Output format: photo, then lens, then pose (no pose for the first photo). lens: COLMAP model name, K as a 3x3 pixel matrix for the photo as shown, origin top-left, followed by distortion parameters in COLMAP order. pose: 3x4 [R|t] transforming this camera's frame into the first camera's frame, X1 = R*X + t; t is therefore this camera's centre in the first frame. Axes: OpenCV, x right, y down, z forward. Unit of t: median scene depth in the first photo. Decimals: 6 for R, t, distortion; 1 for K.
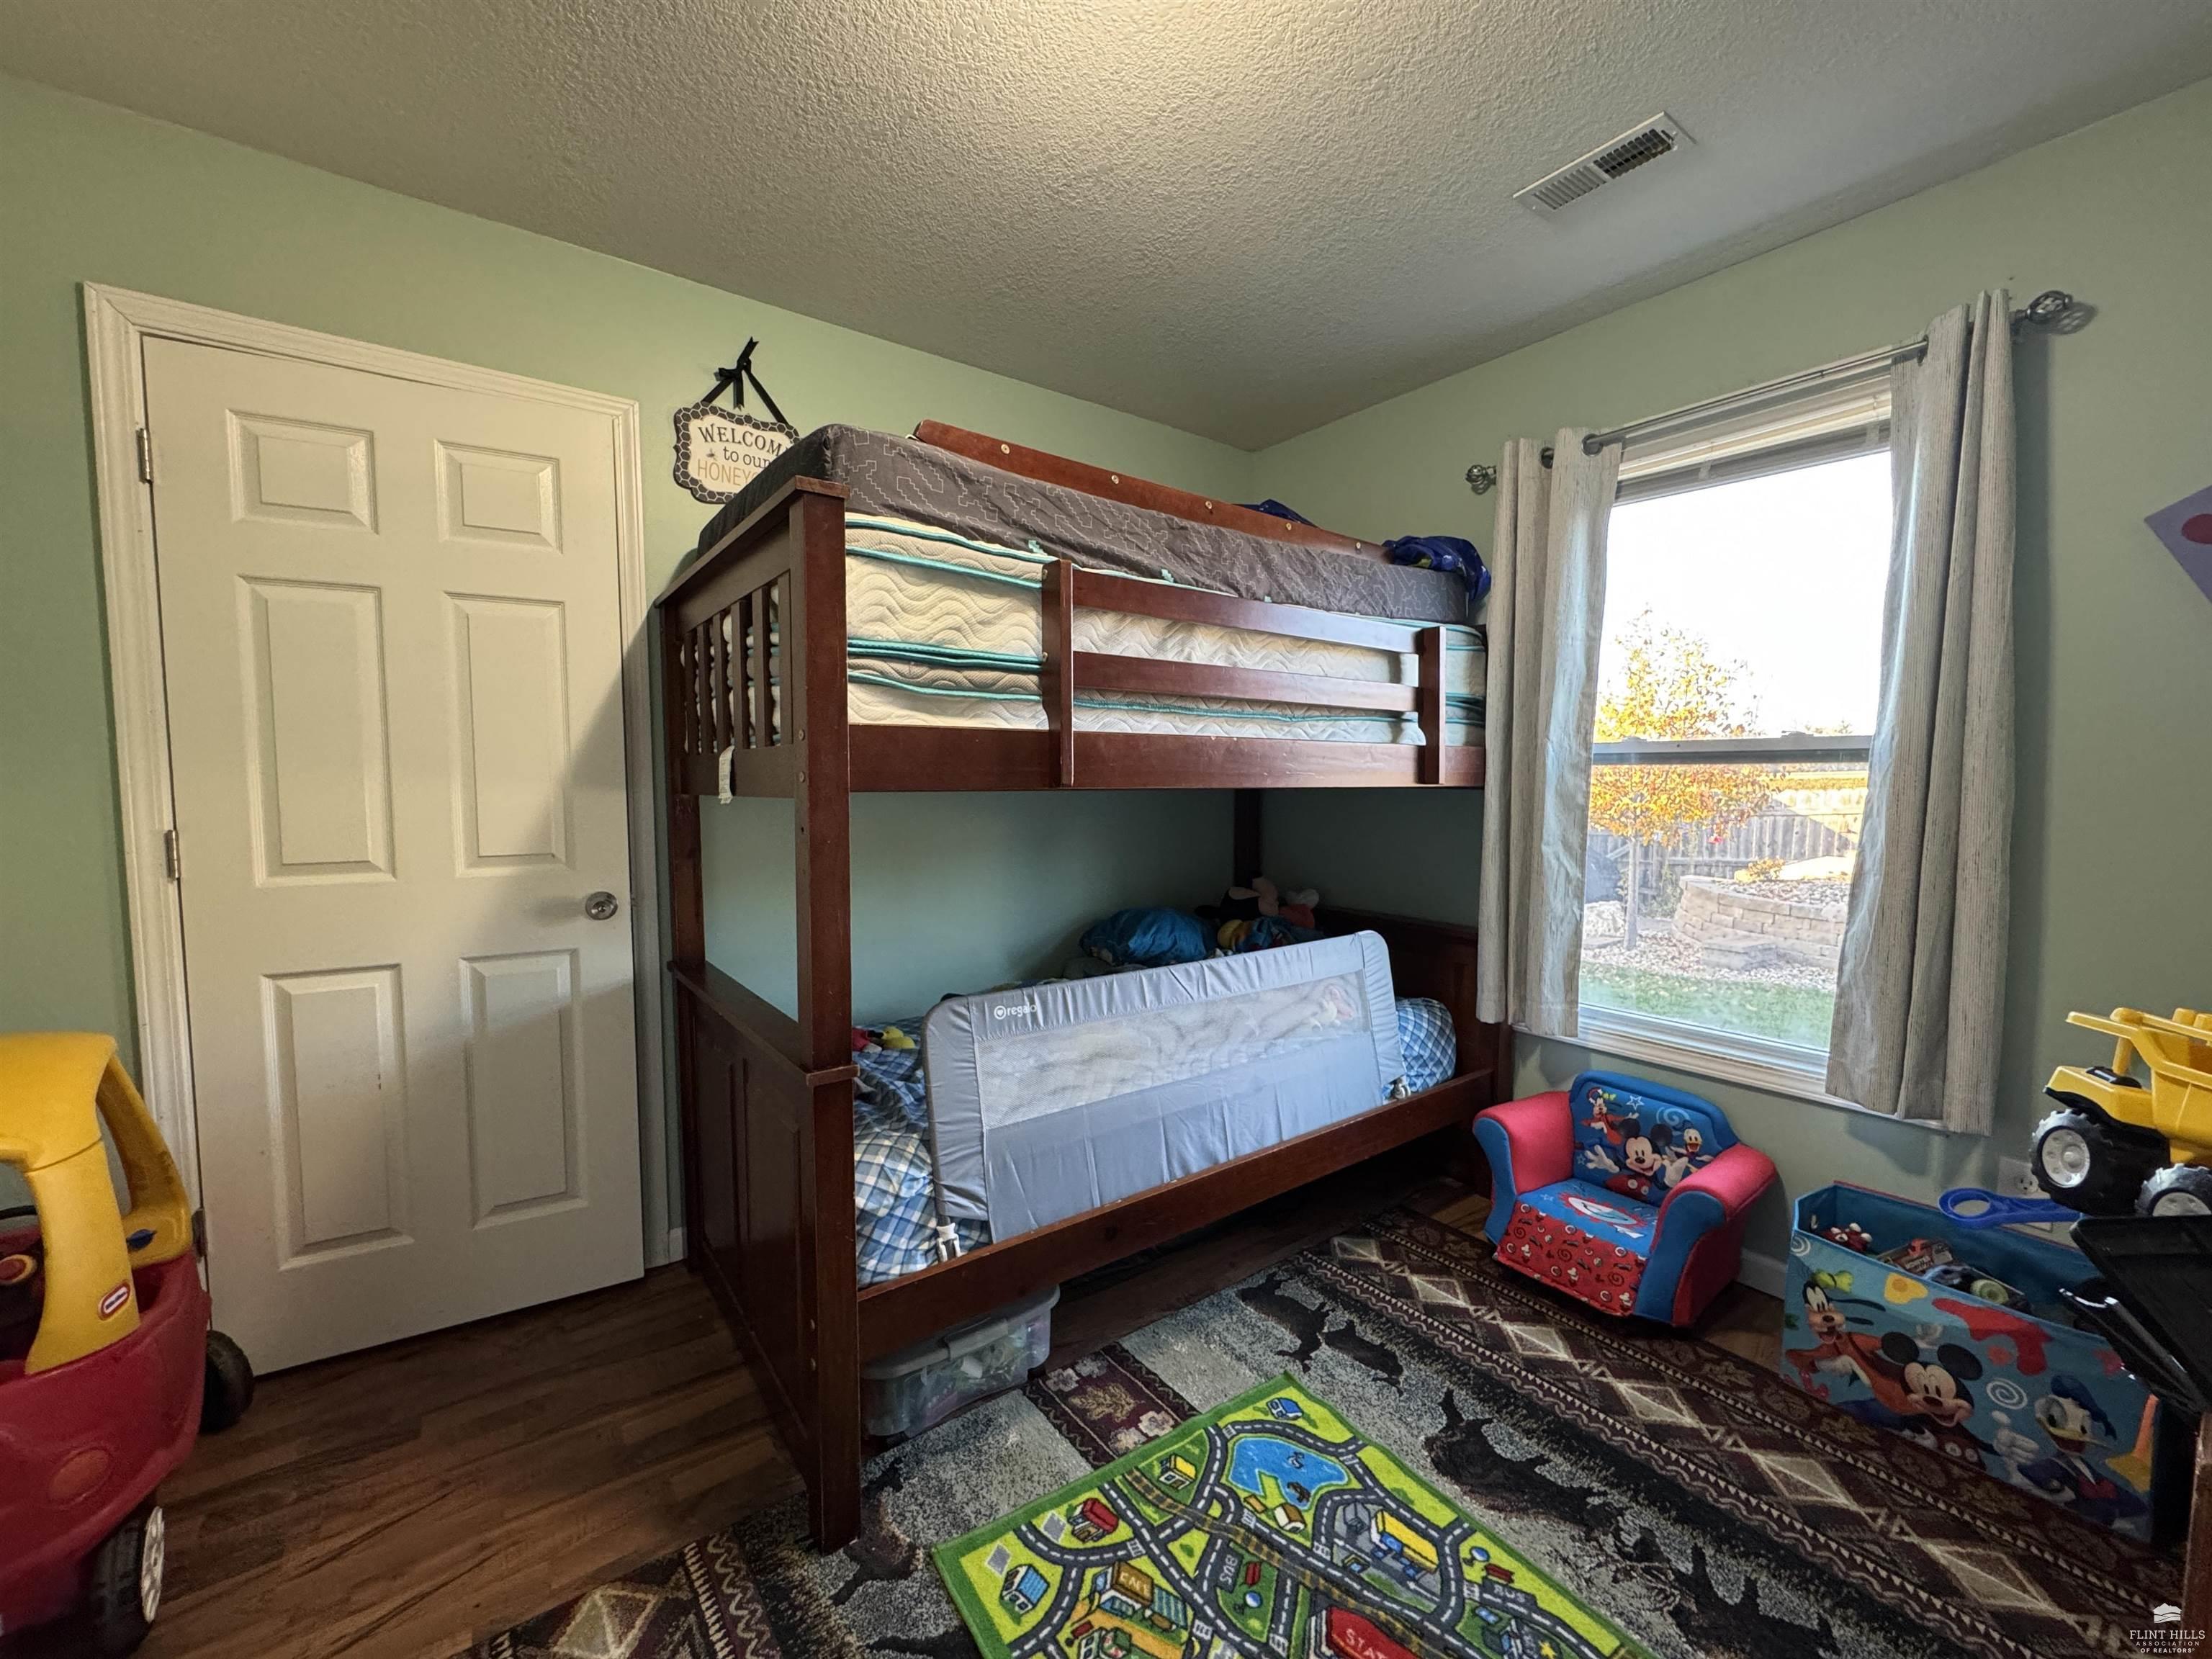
lens RADIAL K [[886.3, 0, 1094.0], [0, 886.3, 822.6], [0, 0, 1]] dist [0.021183, -0.009557]
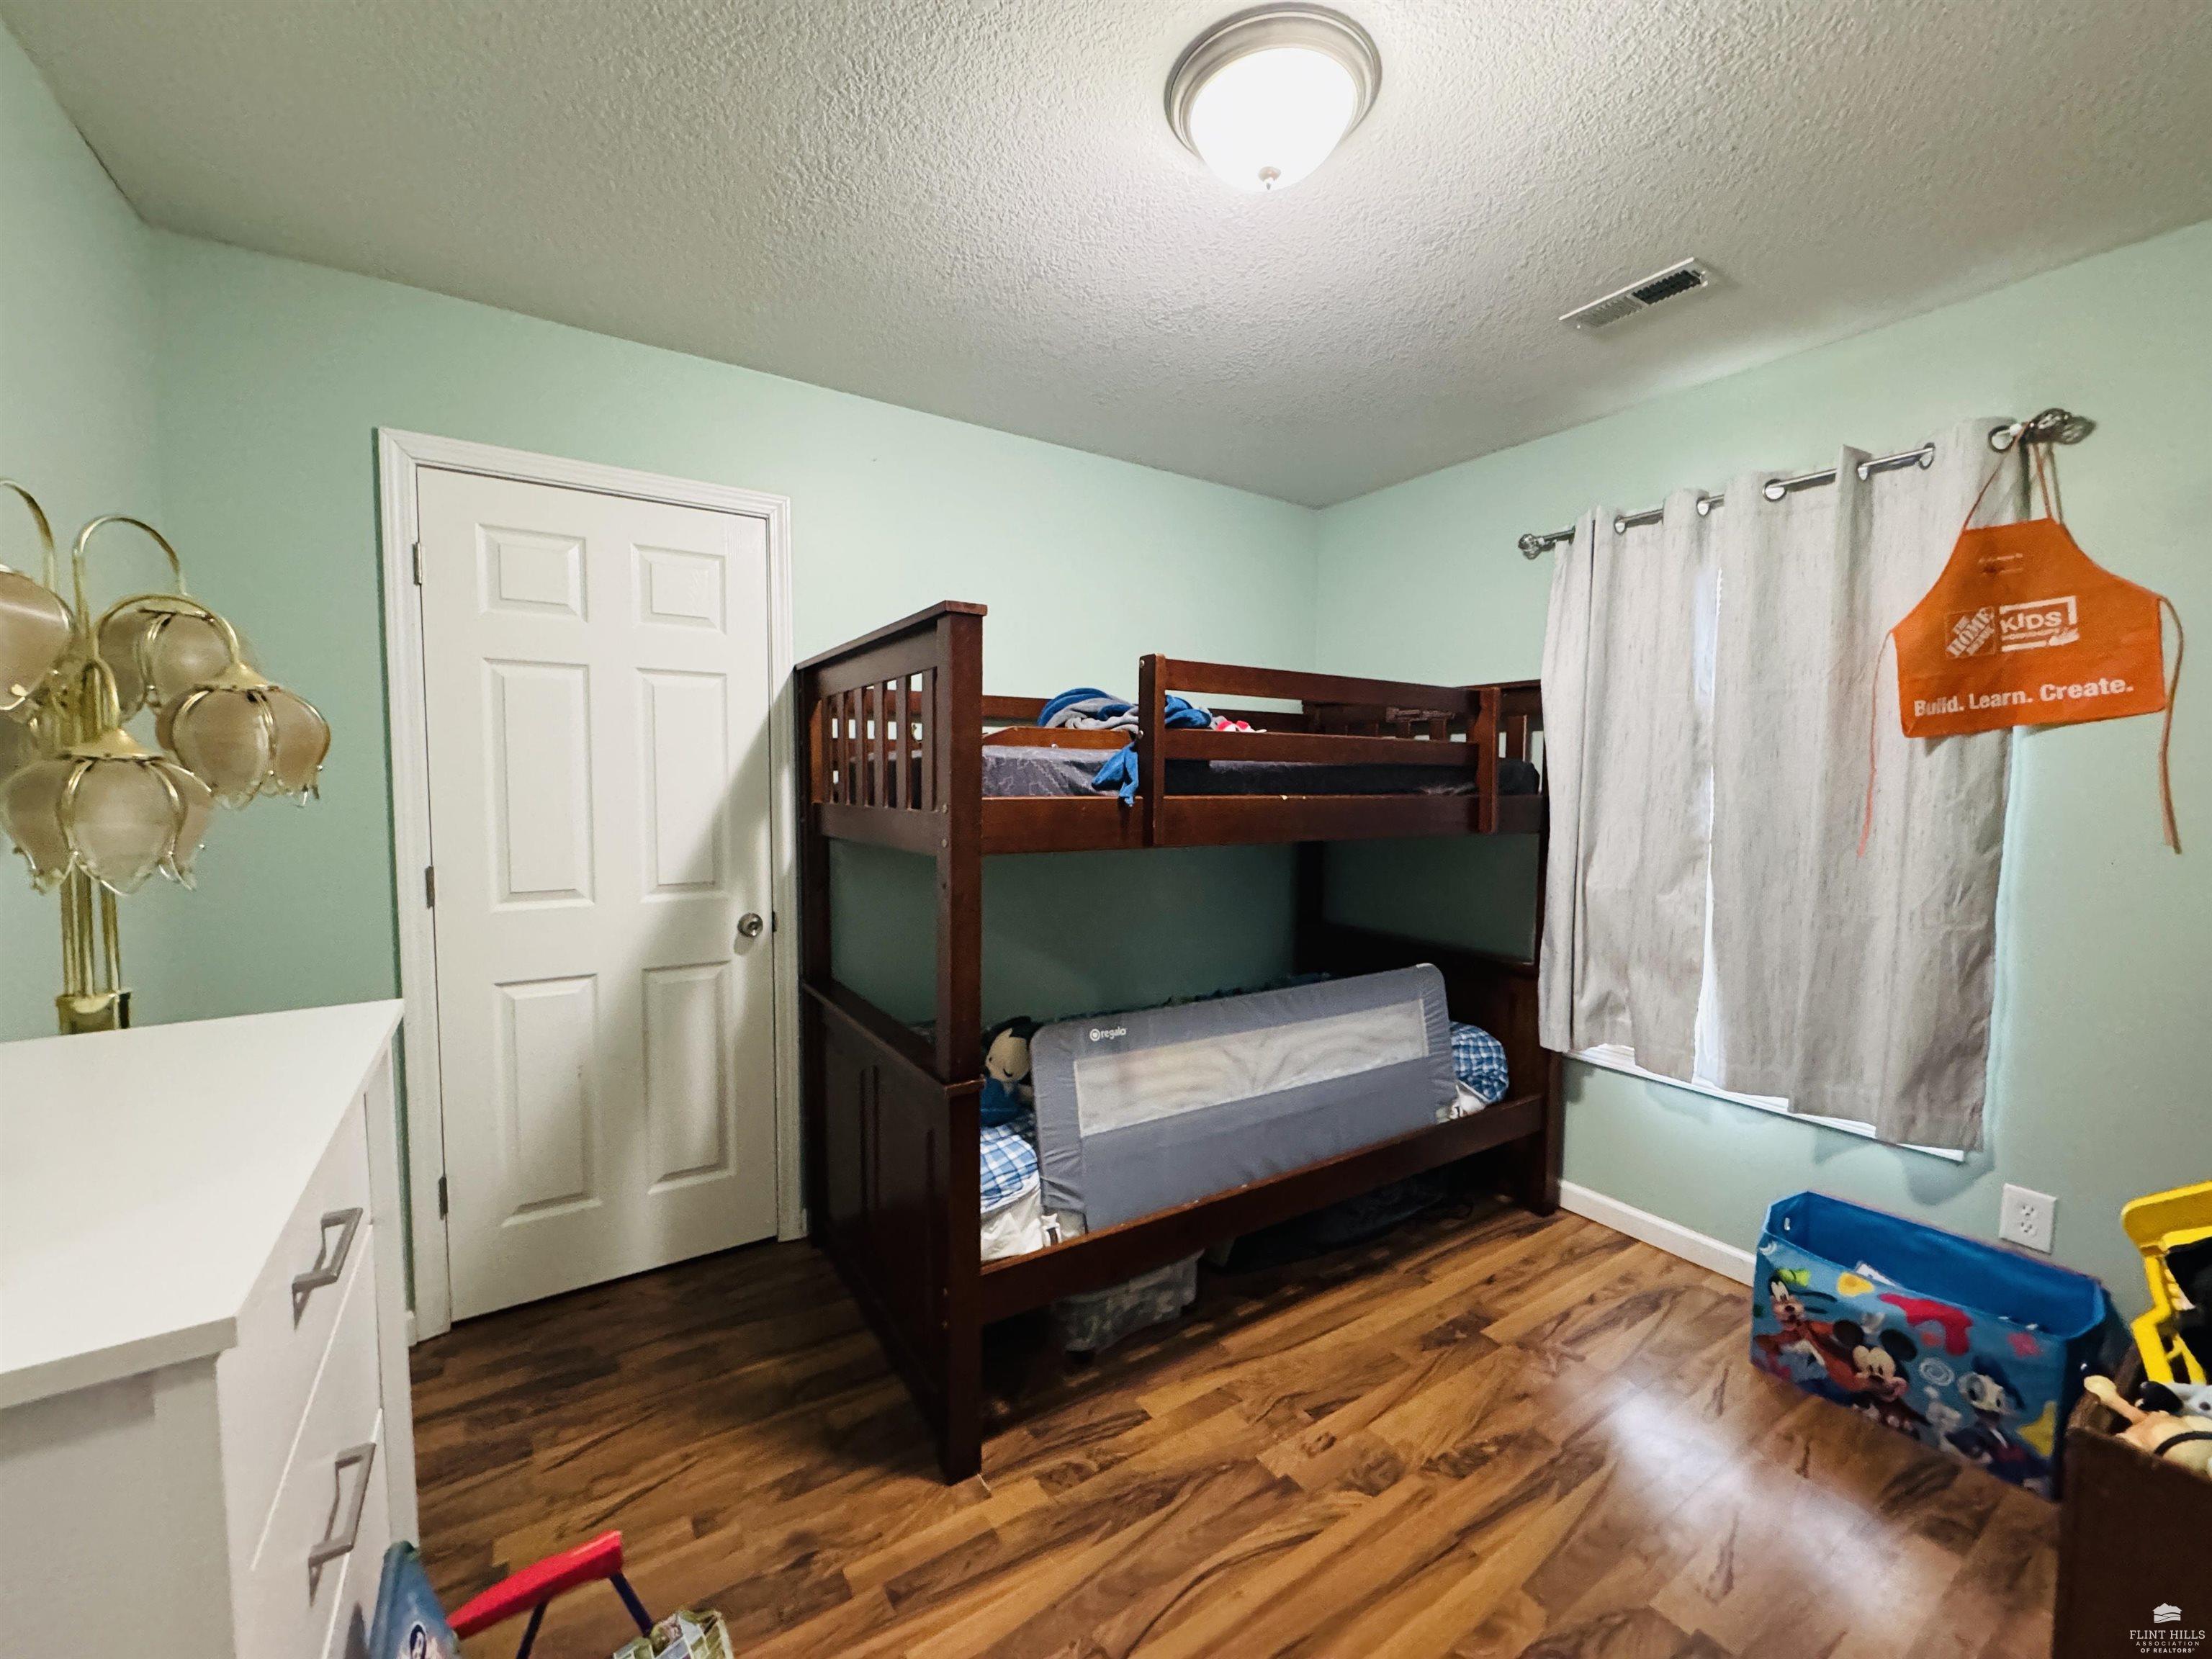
lens RADIAL K [[884.1, 0, 1104.0], [0, 884.1, 826.9], [0, 0, 1]] dist [-0.001781, 0.000545]
pose [[0.998717, 0.015532, -0.048191, -0.053486], [-0.015629, 0.999877, -0.001643, -0.062858], [0.048160, 0.002394, 0.998837, -0.176968]]
